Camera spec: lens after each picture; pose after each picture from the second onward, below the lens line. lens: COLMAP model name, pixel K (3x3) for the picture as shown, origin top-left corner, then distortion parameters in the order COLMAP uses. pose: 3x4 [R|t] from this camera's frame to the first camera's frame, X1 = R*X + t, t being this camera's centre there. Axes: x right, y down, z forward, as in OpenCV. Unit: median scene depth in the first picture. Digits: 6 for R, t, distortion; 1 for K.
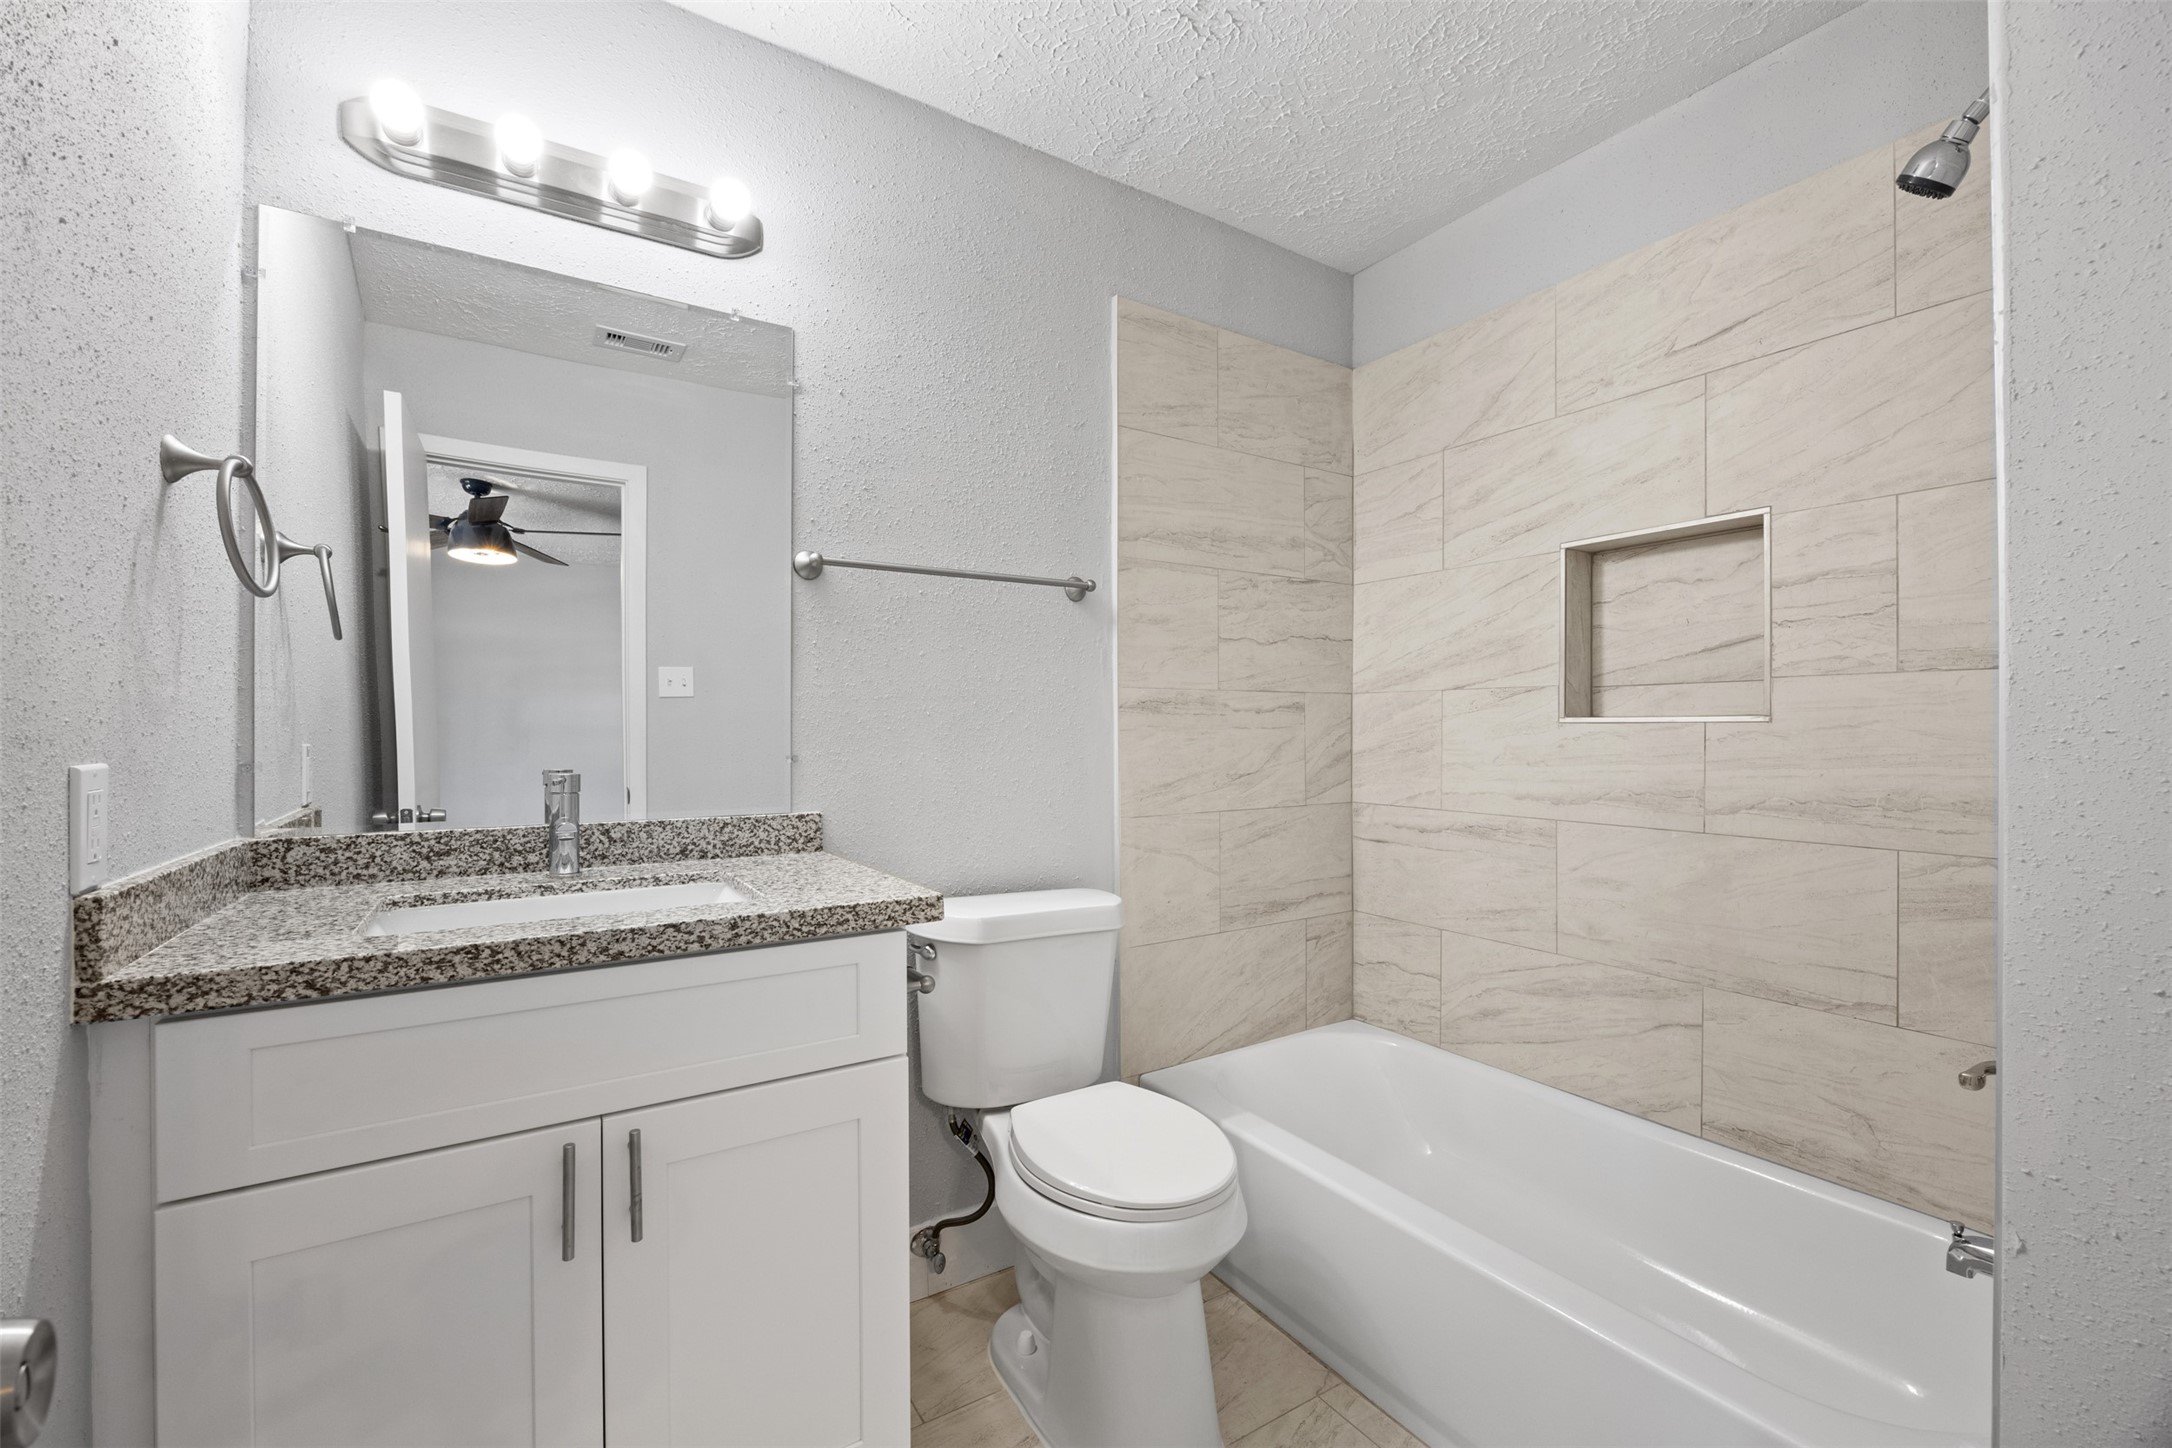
lens RADIAL K [[932.9, 0, 1086.0], [0, 932.9, 724.0], [0, 0, 1]] dist [-0.001044, -0.000036]
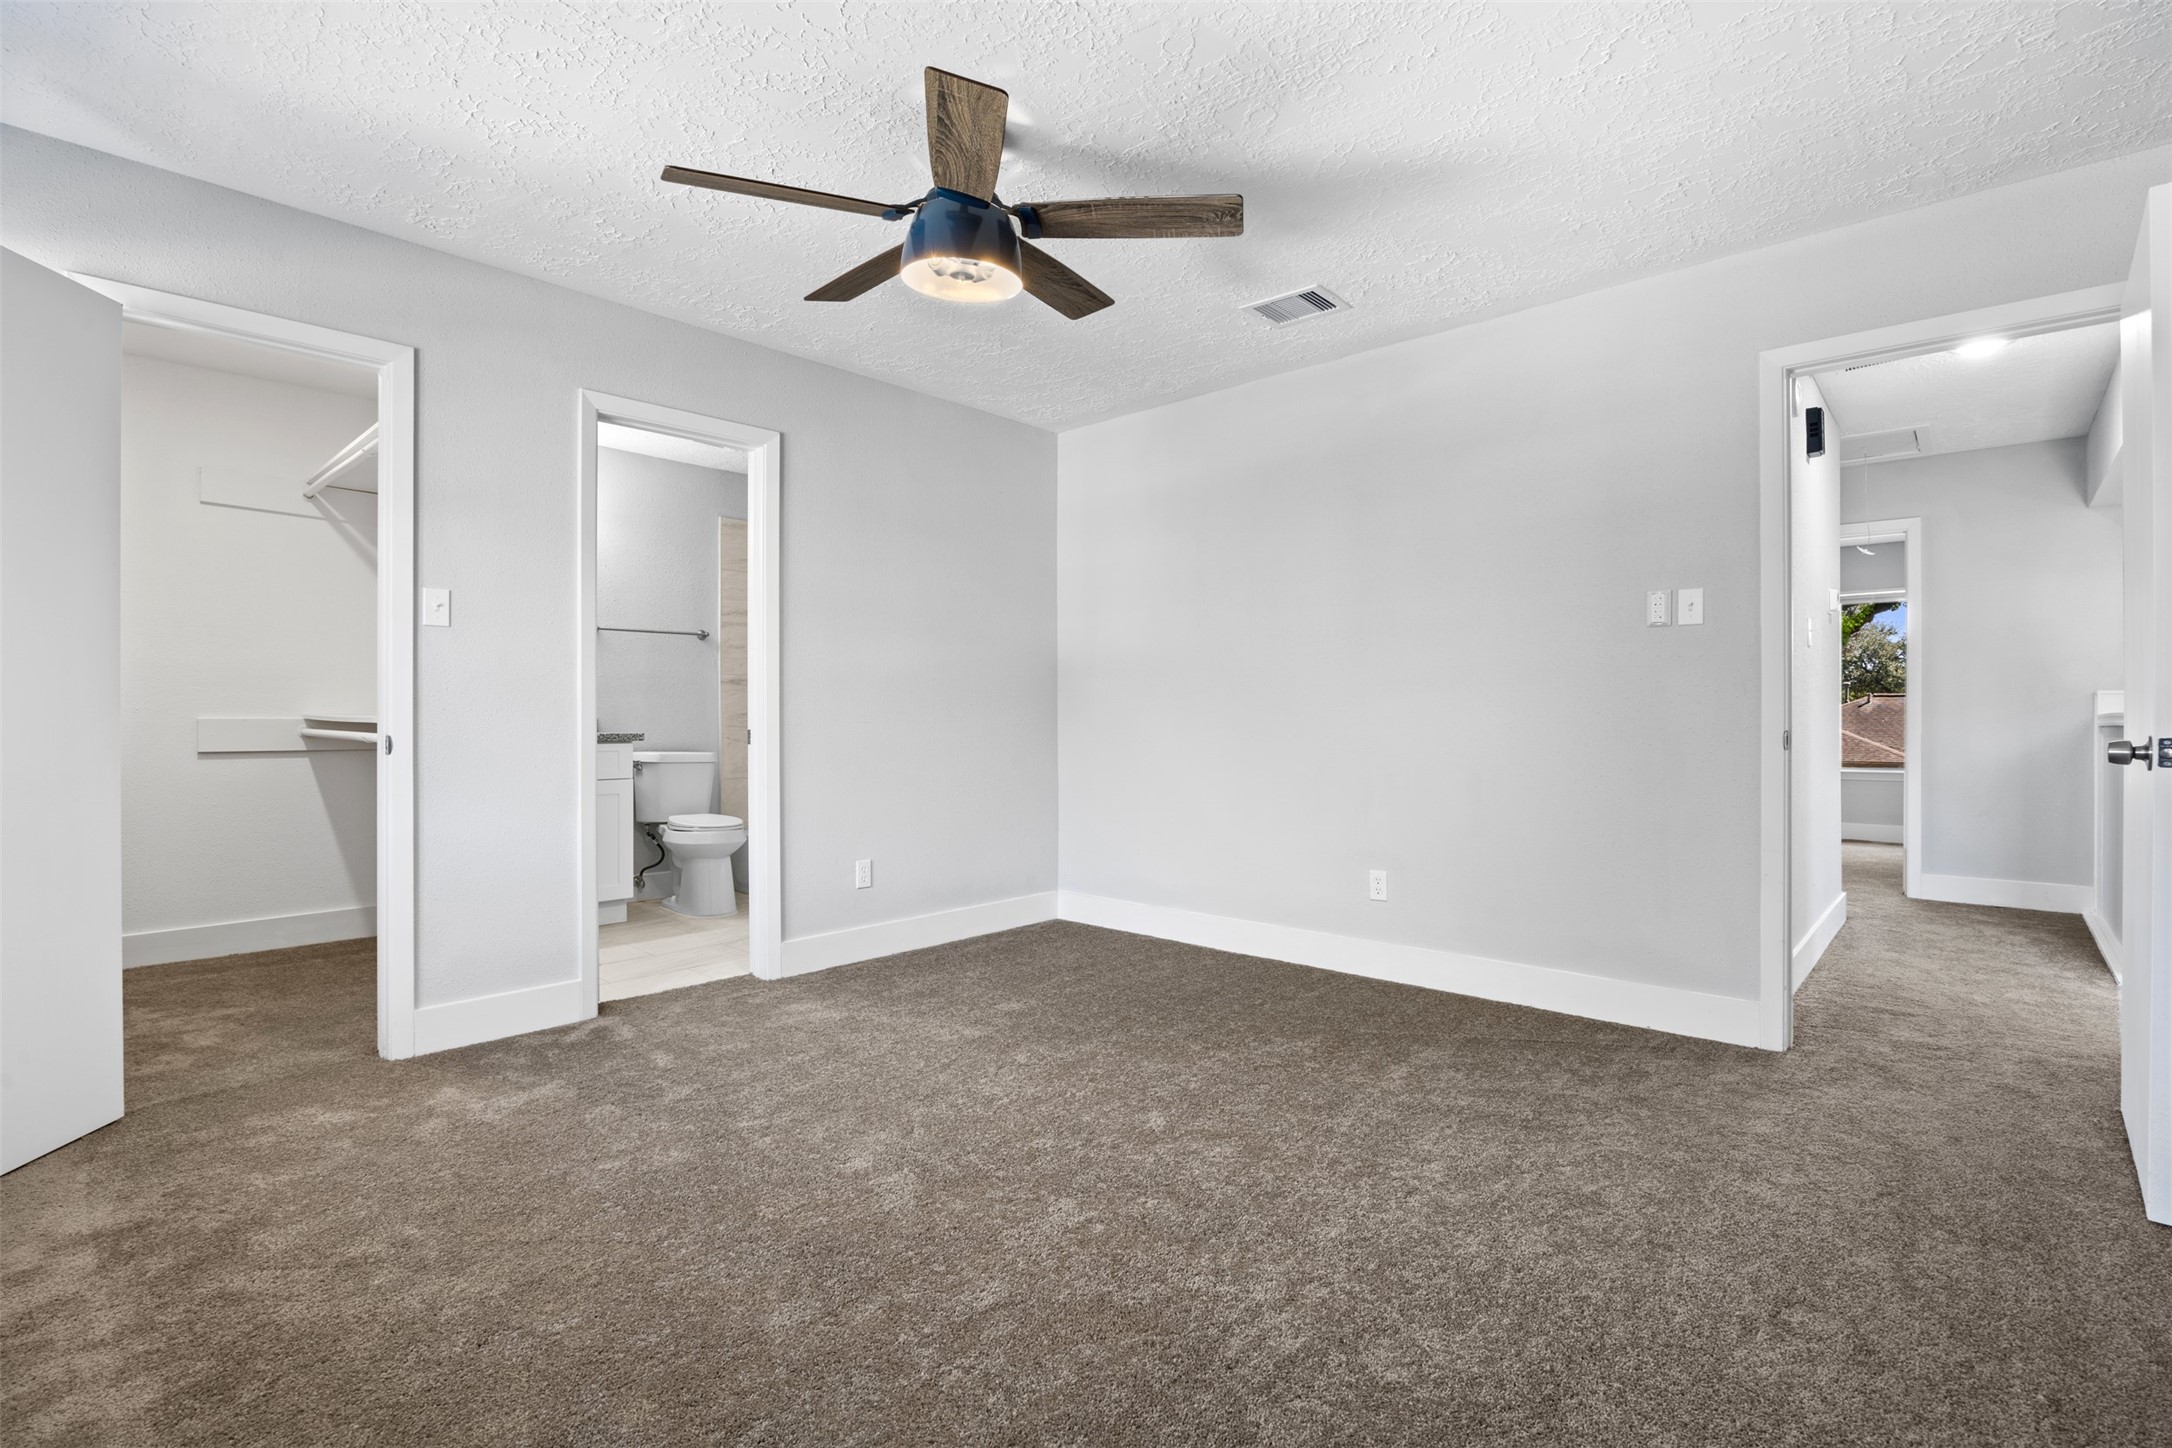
lens RADIAL K [[1015.7, 0, 1086.0], [0, 1015.7, 724.0], [0, 0, 1]] dist [-0.002913, -0.000350]
pose [[0.967372, -0.000092, 0.253362, 0.292029], [-0.001071, 0.999990, 0.004453, 0.081046], [-0.253360, -0.004579, 0.967361, -1.879122]]
